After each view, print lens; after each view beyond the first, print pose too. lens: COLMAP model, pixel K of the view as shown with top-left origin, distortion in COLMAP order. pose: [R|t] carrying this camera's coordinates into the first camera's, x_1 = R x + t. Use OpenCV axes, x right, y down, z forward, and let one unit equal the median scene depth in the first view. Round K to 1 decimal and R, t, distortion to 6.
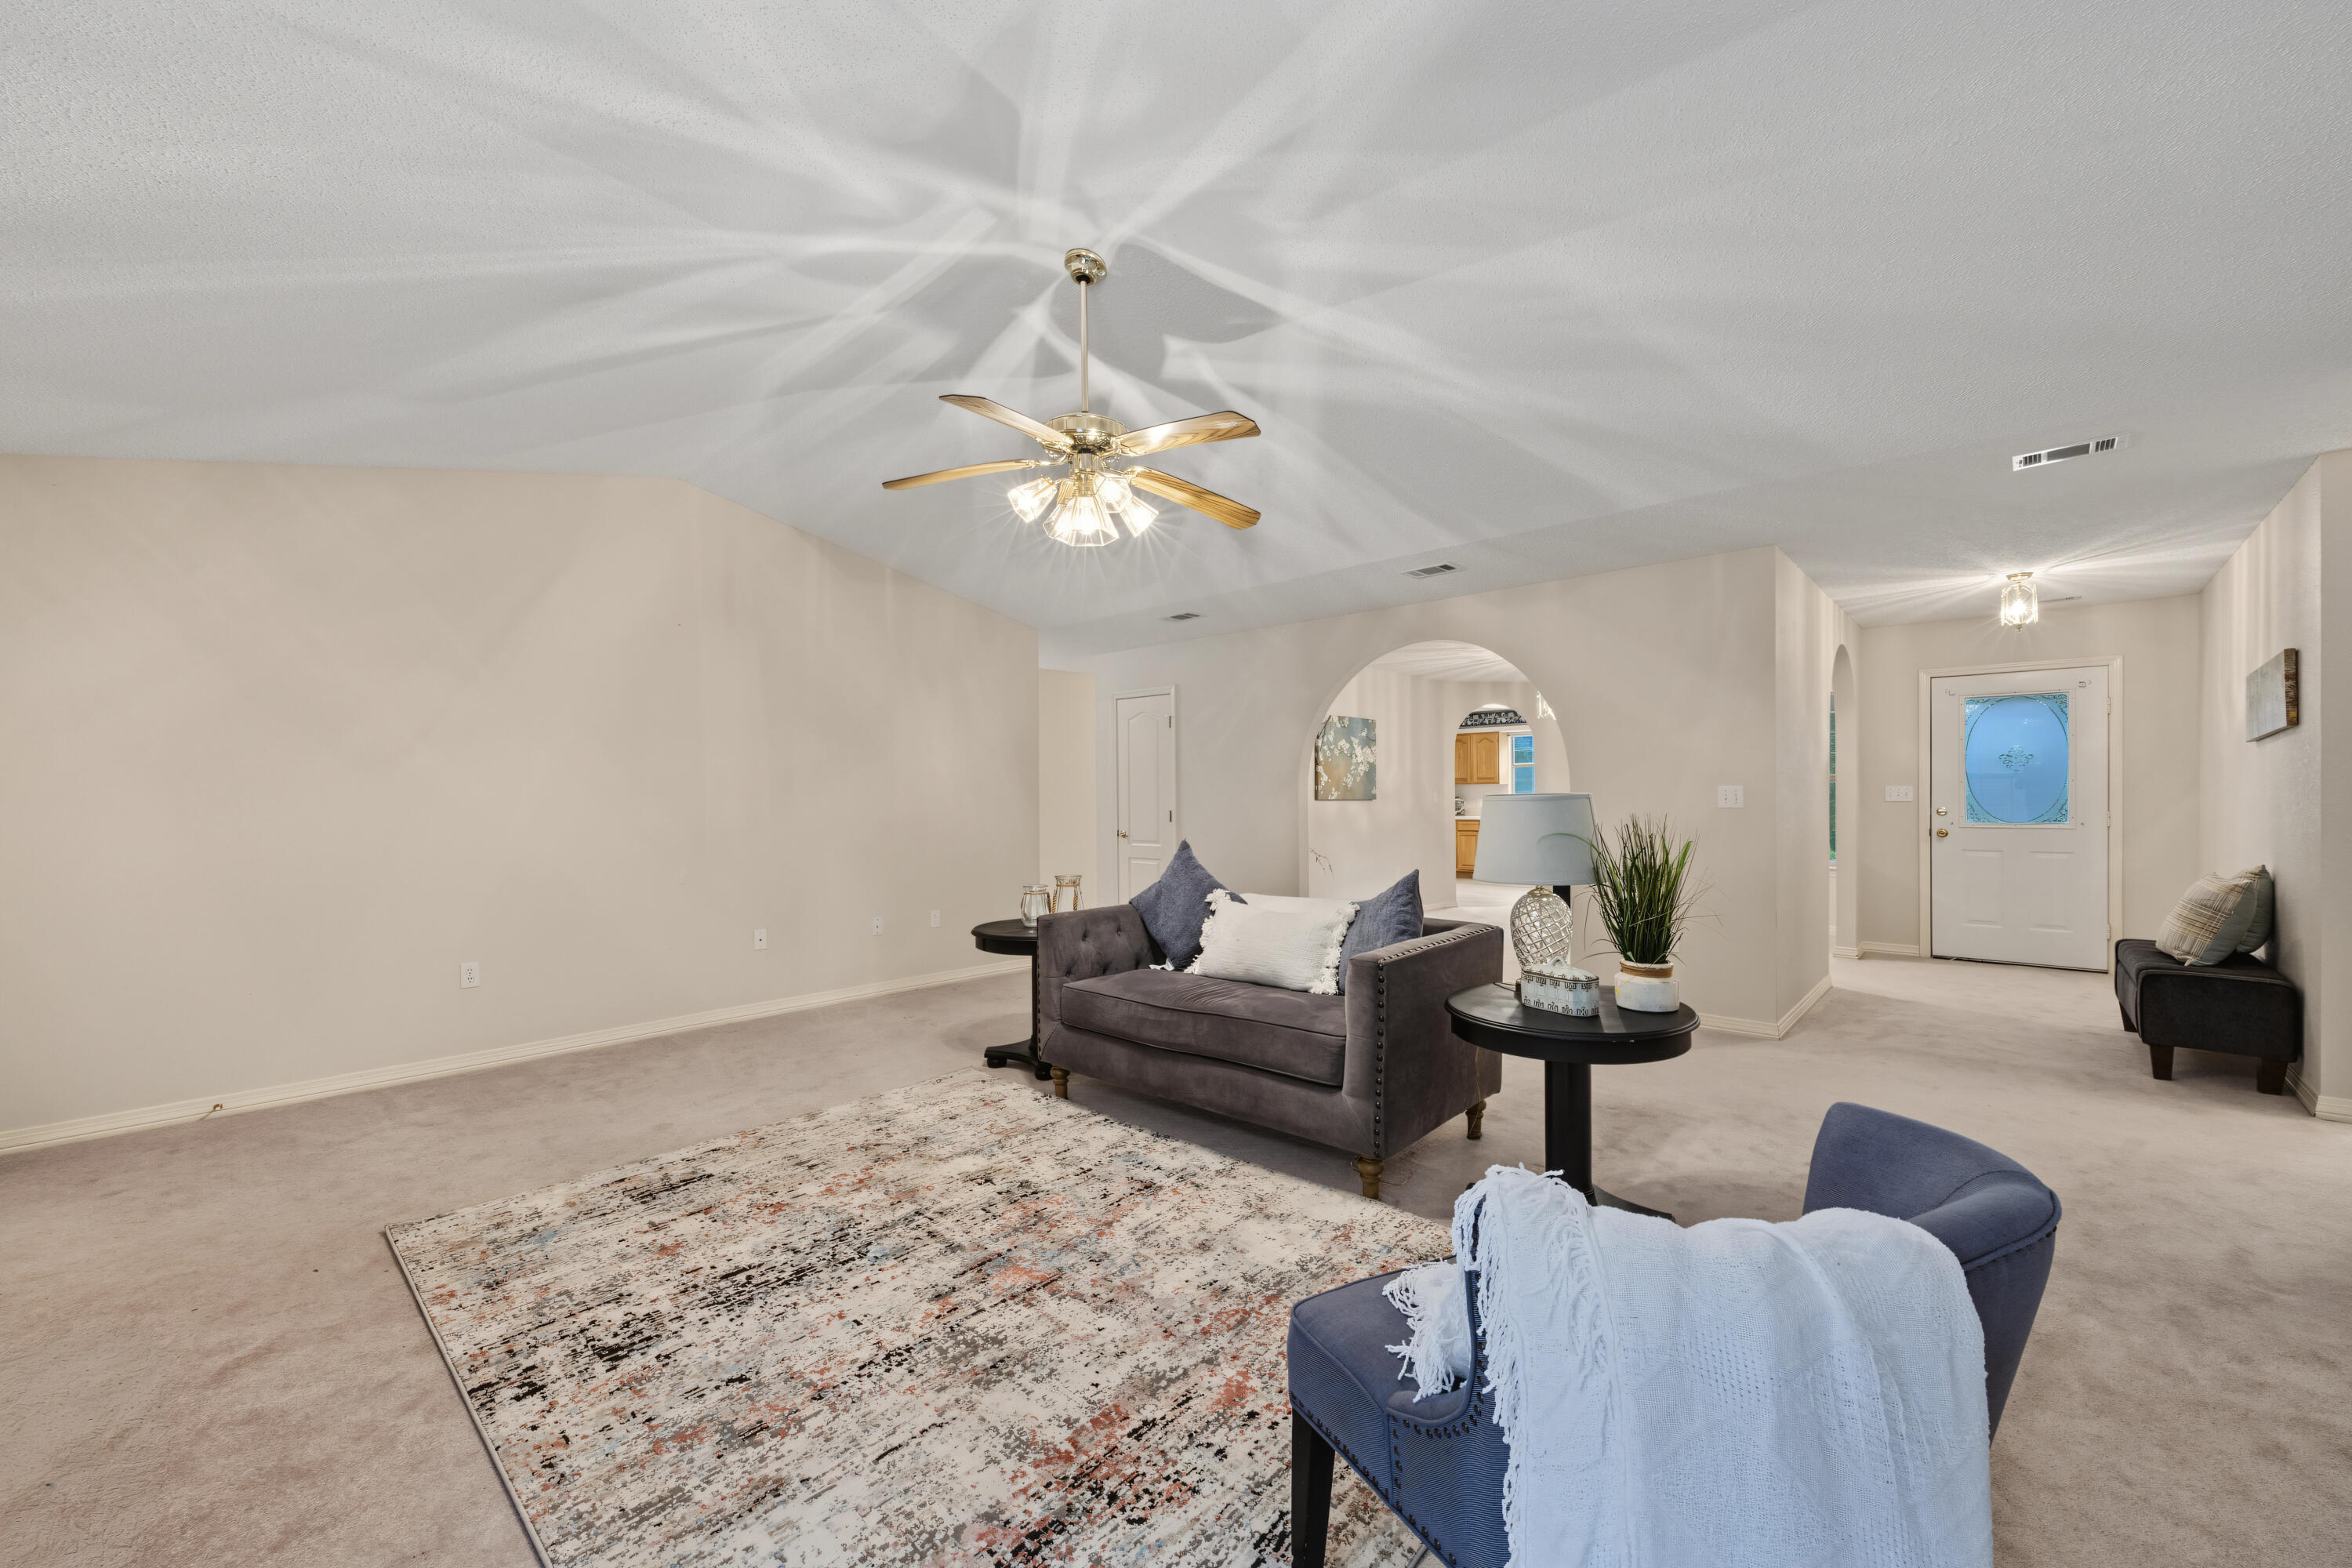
lens RADIAL K [[910.7, 0, 1166.0], [0, 910.7, 796.7], [0, 0, 1]] dist [-0.009452, 0.001044]
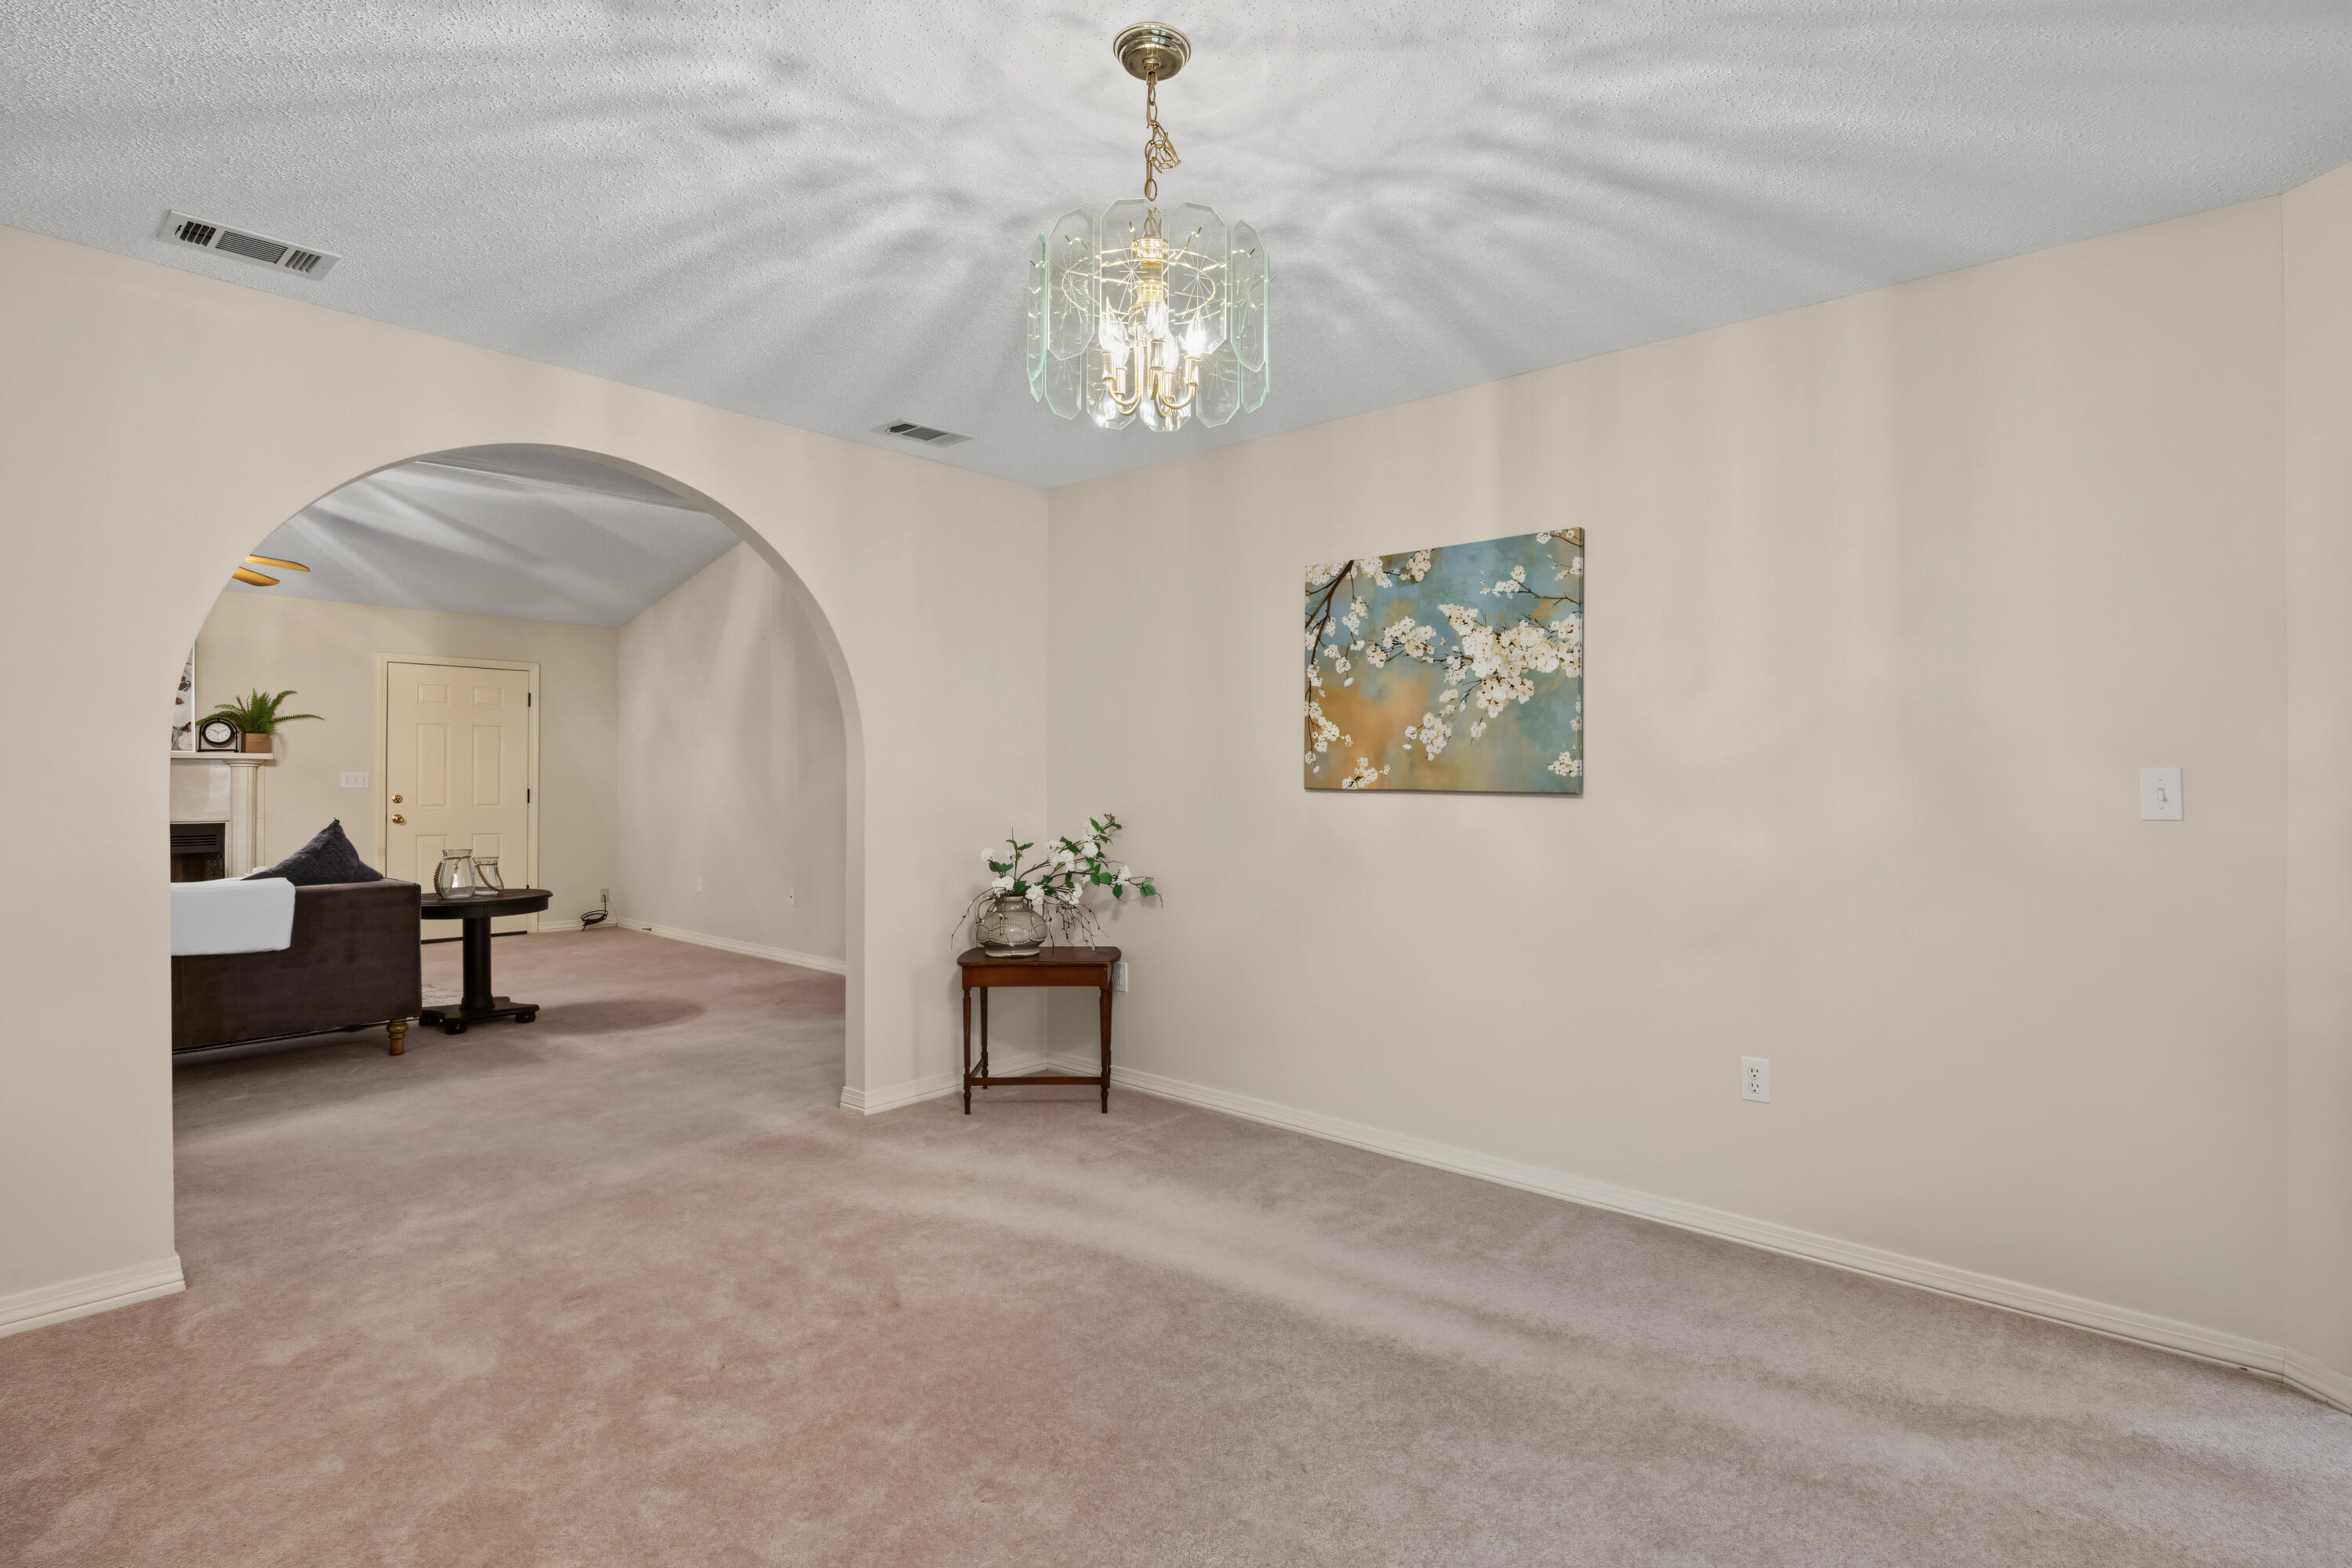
lens RADIAL K [[1117.8, 0, 1227.2], [0, 1117.8, 761.7], [0, 0, 1]] dist [-0.019096, 0.000361]
pose [[0.059952, -0.002601, -0.998198, 1.655064], [0.000991, 0.999996, -0.002546, -0.017563], [0.998201, -0.000837, 0.059954, 2.411413]]
